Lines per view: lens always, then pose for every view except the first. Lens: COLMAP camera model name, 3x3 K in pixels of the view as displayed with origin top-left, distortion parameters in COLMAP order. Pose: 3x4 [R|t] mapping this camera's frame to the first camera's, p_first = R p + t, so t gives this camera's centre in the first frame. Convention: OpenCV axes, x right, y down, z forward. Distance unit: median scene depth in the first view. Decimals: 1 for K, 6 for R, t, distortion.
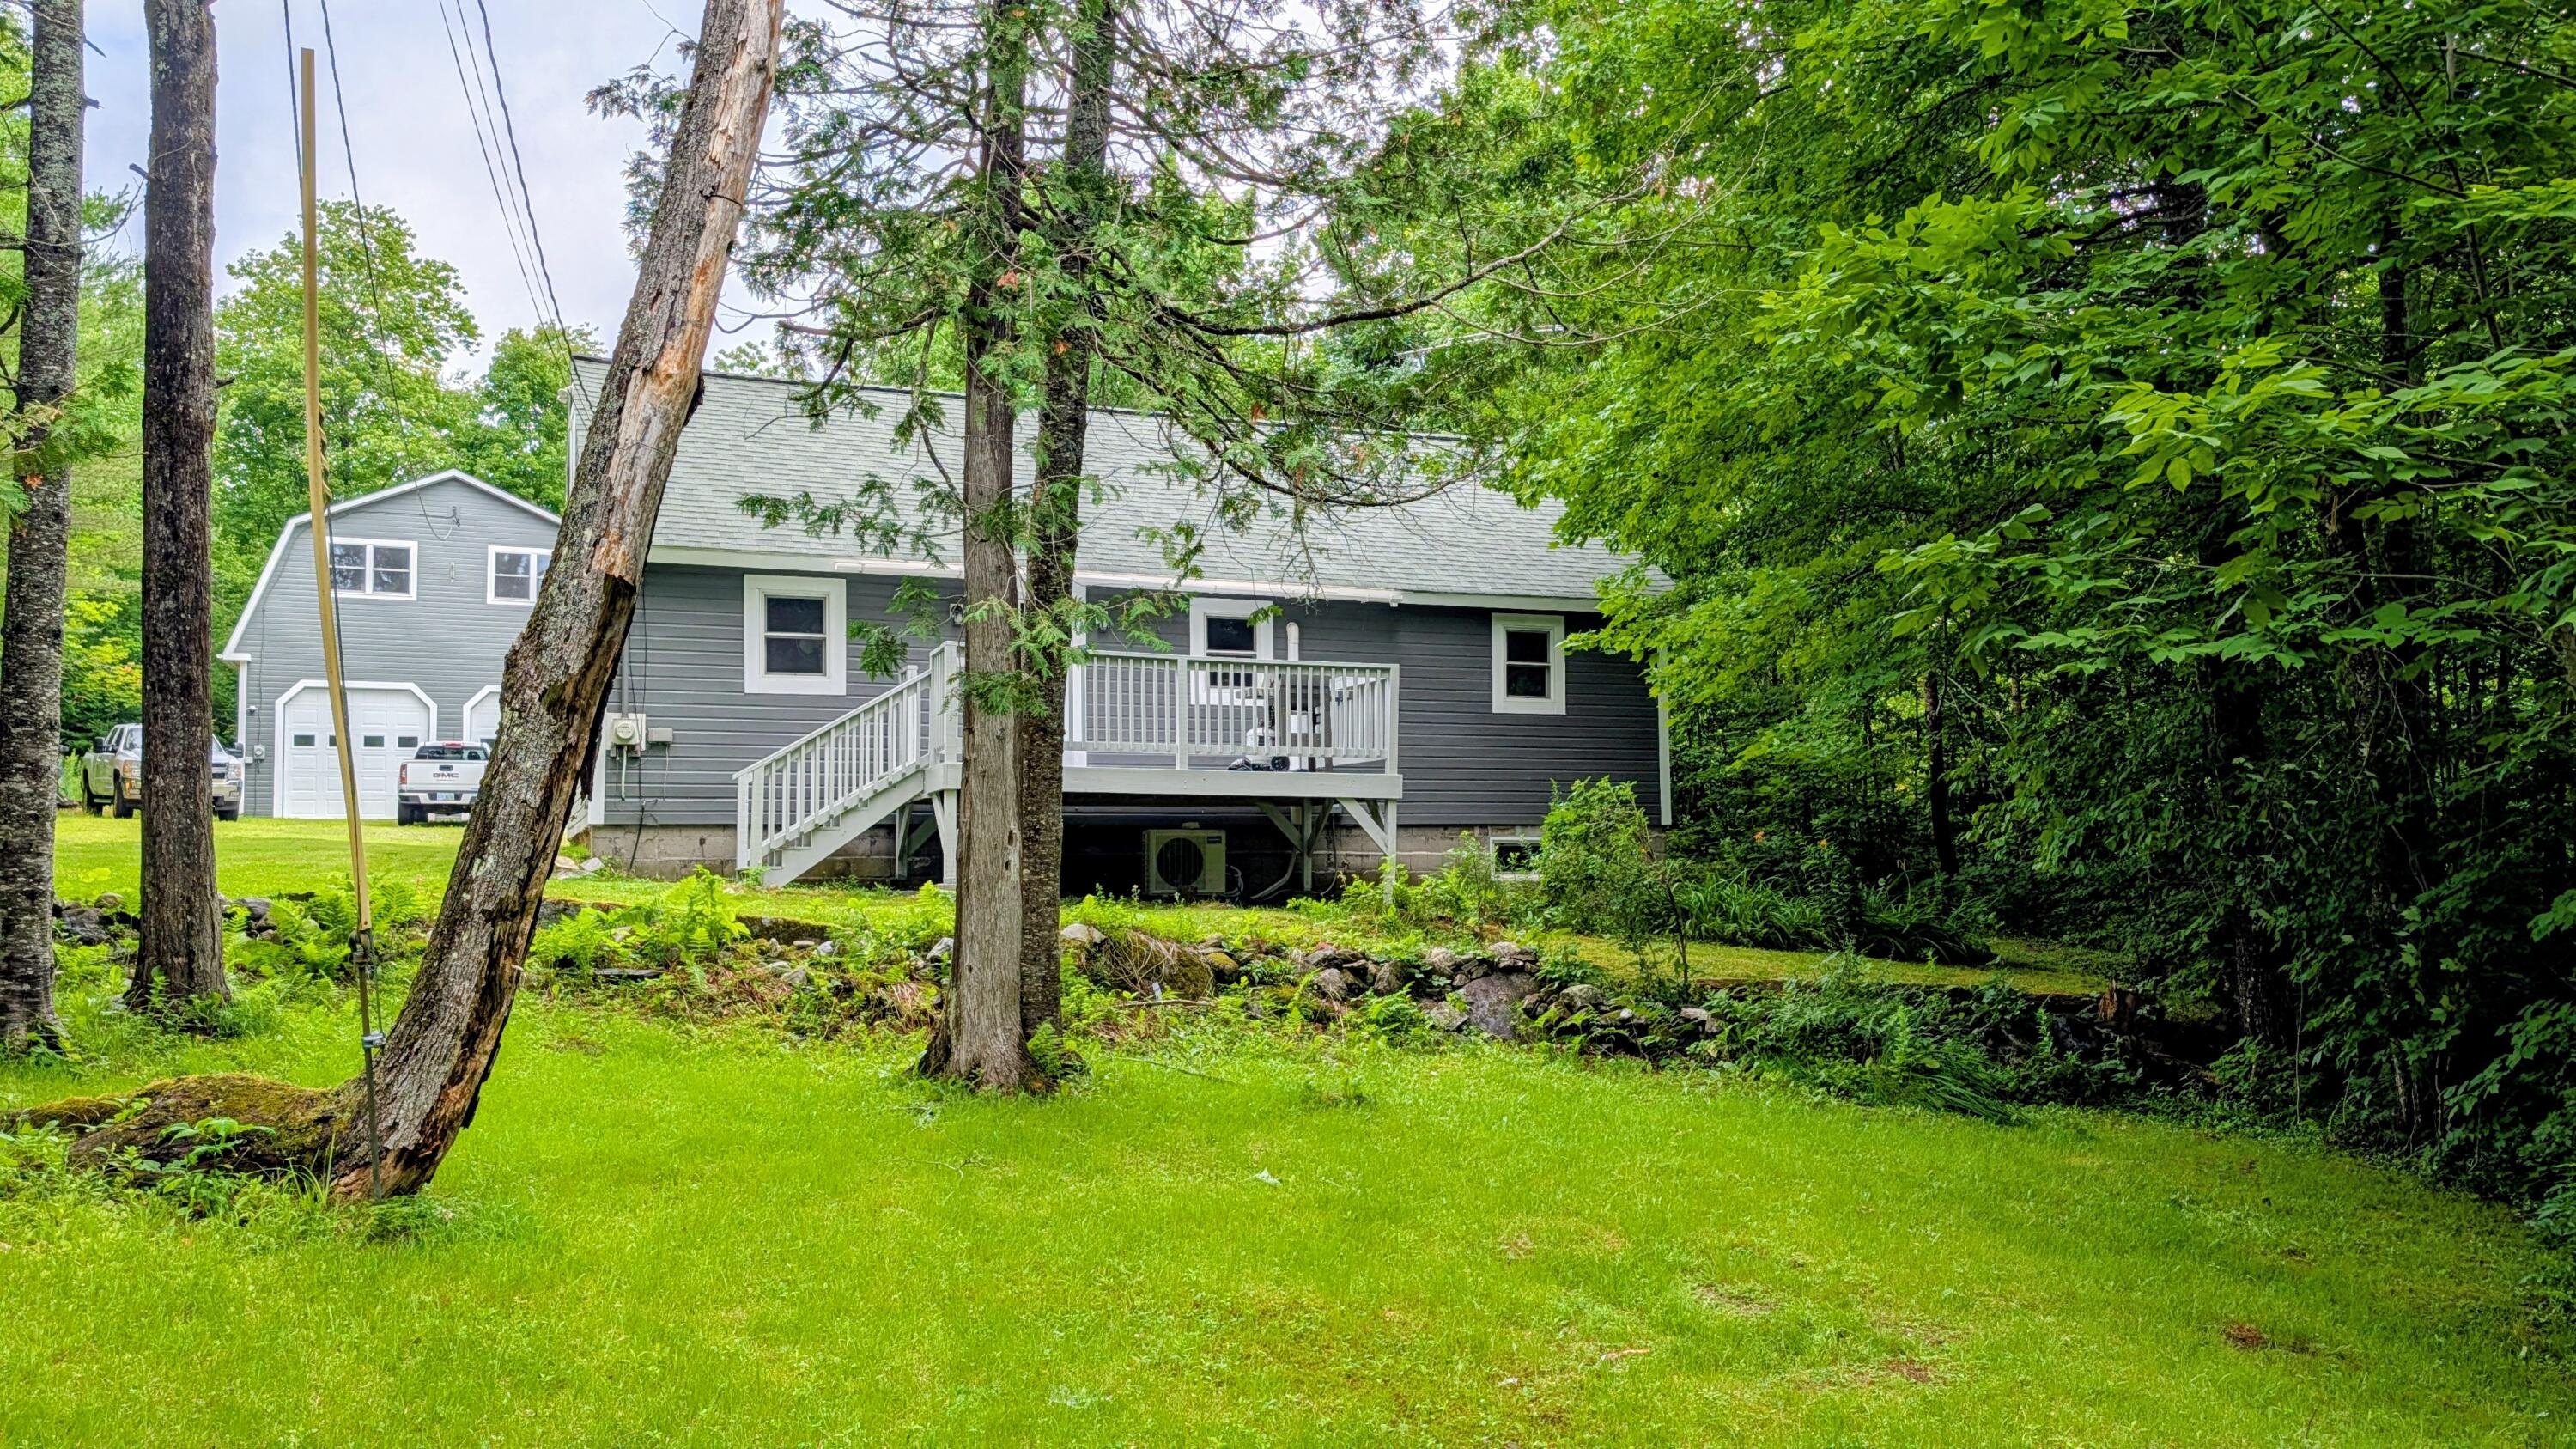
lens RADIAL K [[1864.1, 0, 1285.7], [0, 1864.1, 728.5], [0, 0, 1]] dist [-0.006025, -0.003533]
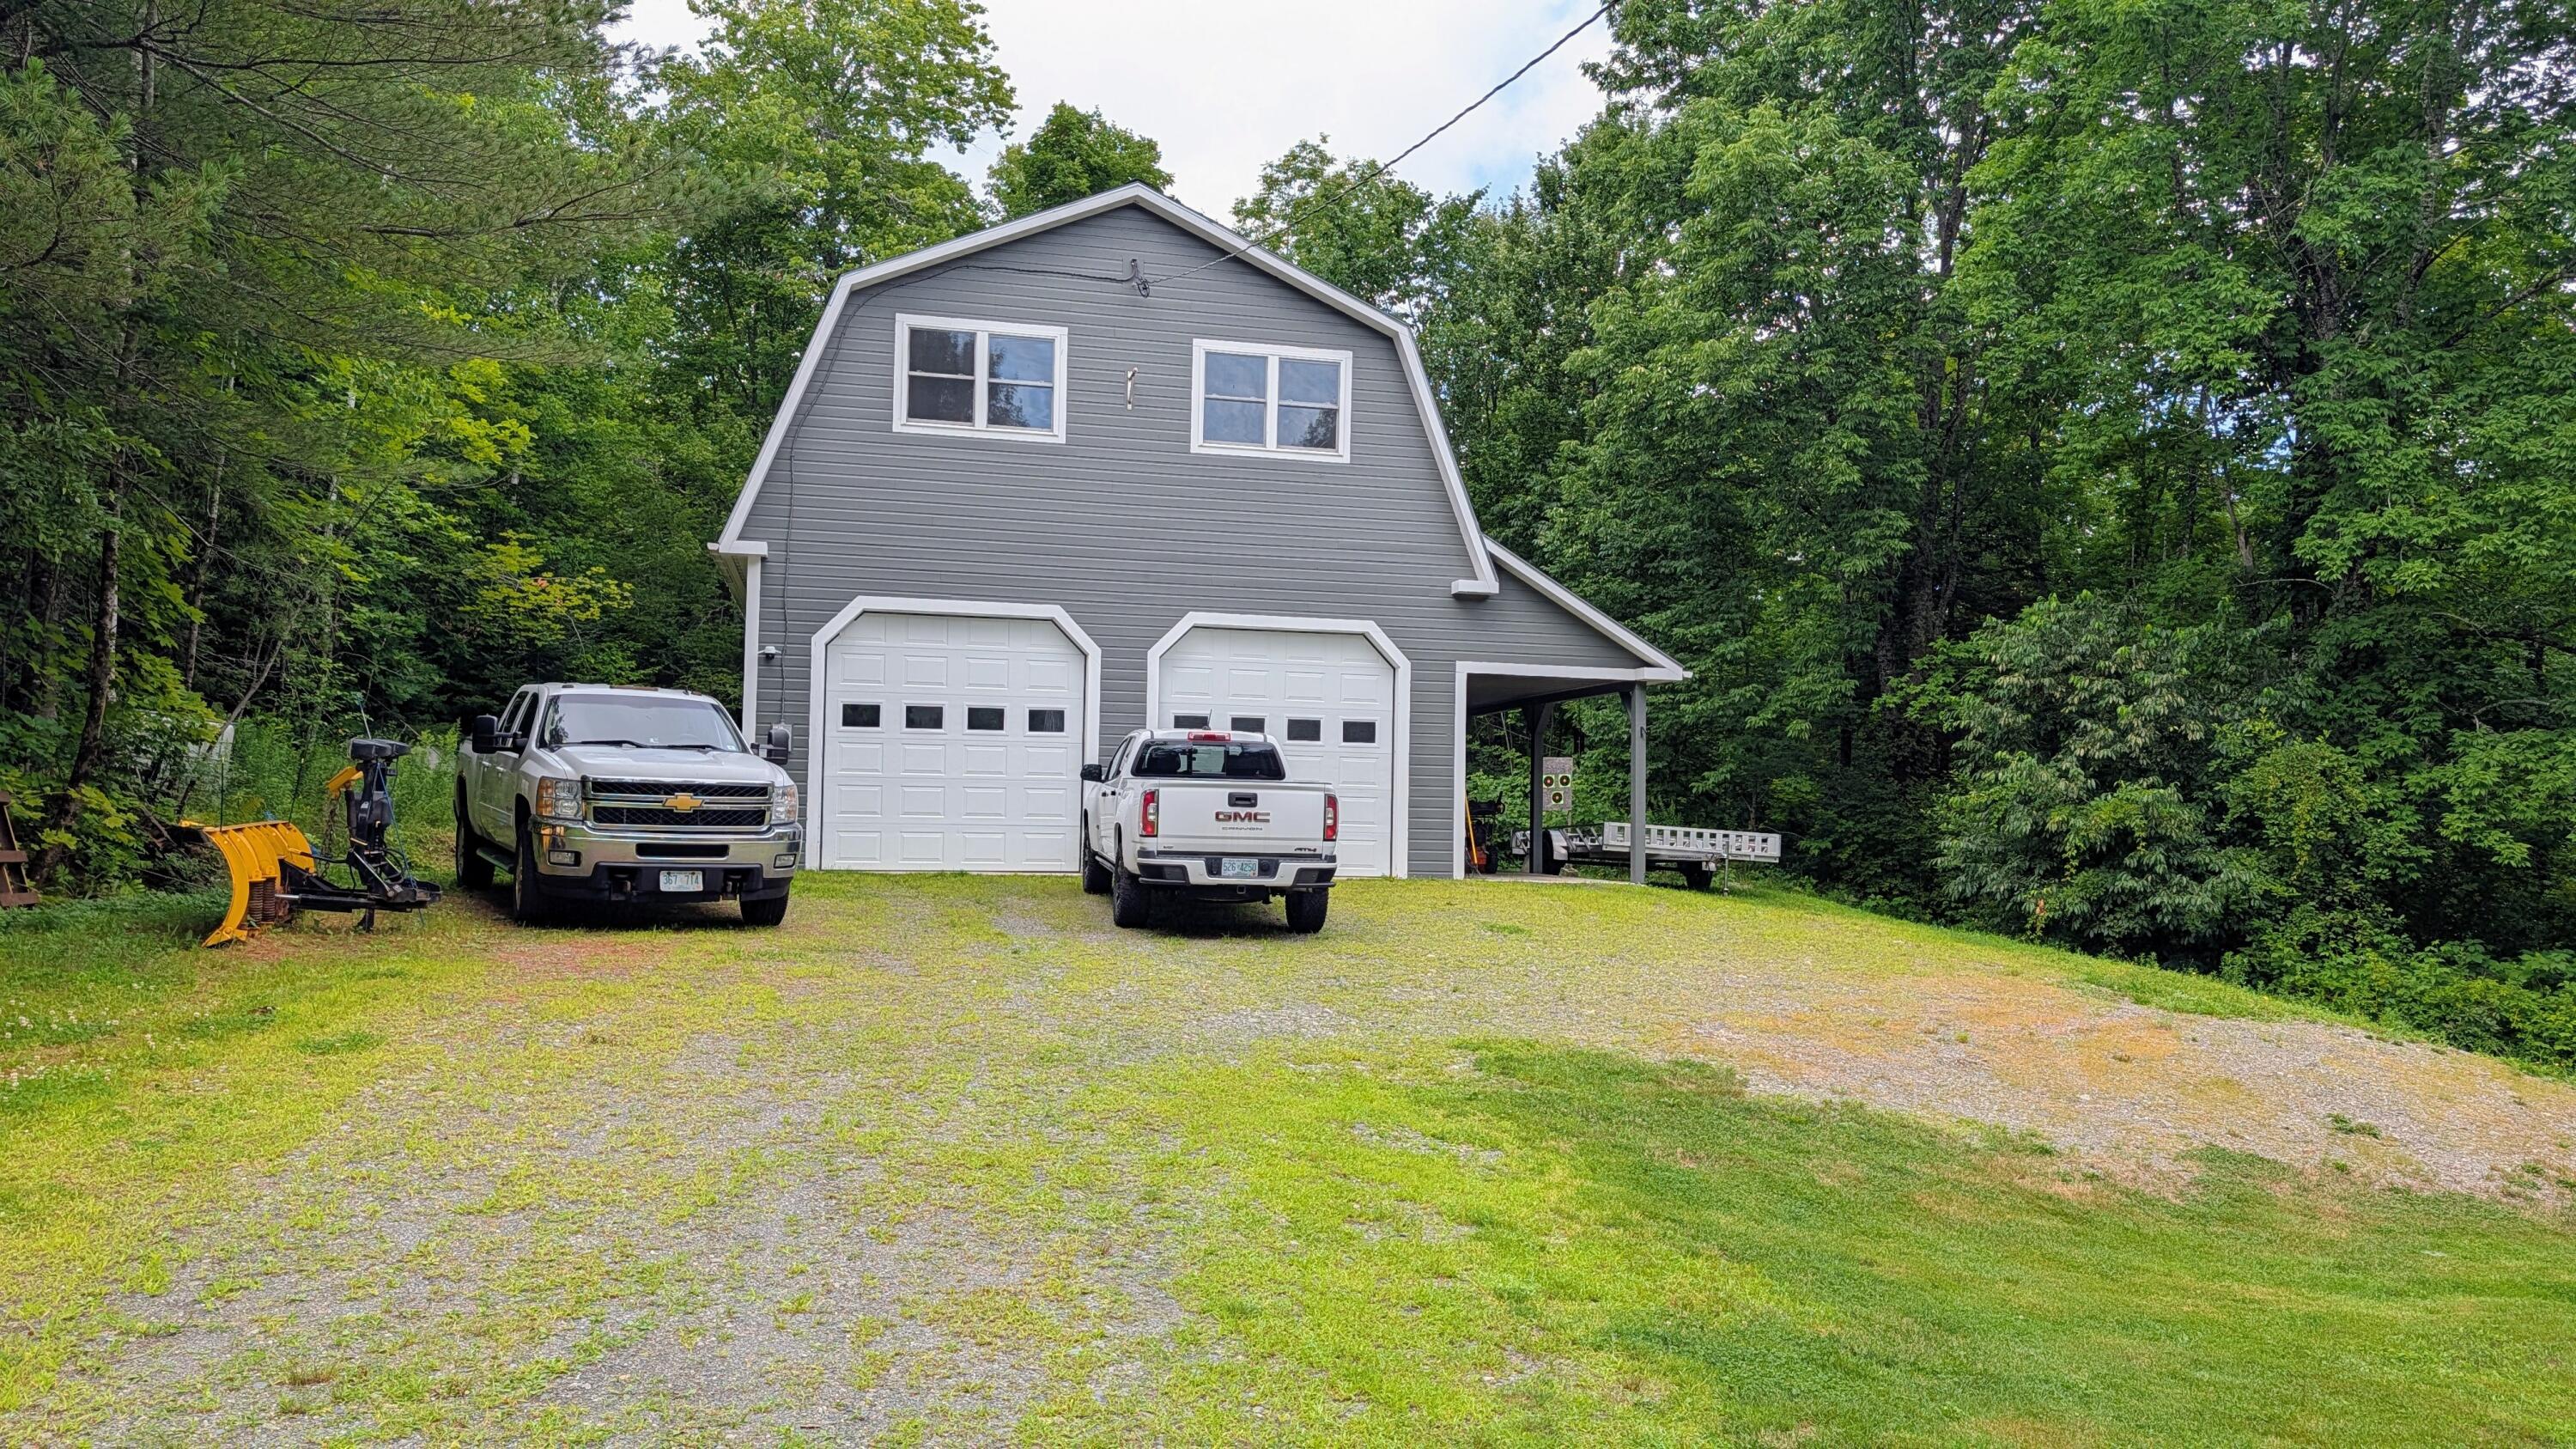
lens RADIAL K [[1864.1, 0, 1289.8], [0, 1864.1, 721.5], [0, 0, 1]] dist [-0.006025, -0.003533]
pose [[0.985034, 0.020228, -0.171168, -0.322437], [-0.016424, 0.999586, 0.023610, -0.005763], [0.171574, -0.020446, 0.984959, 0.513485]]
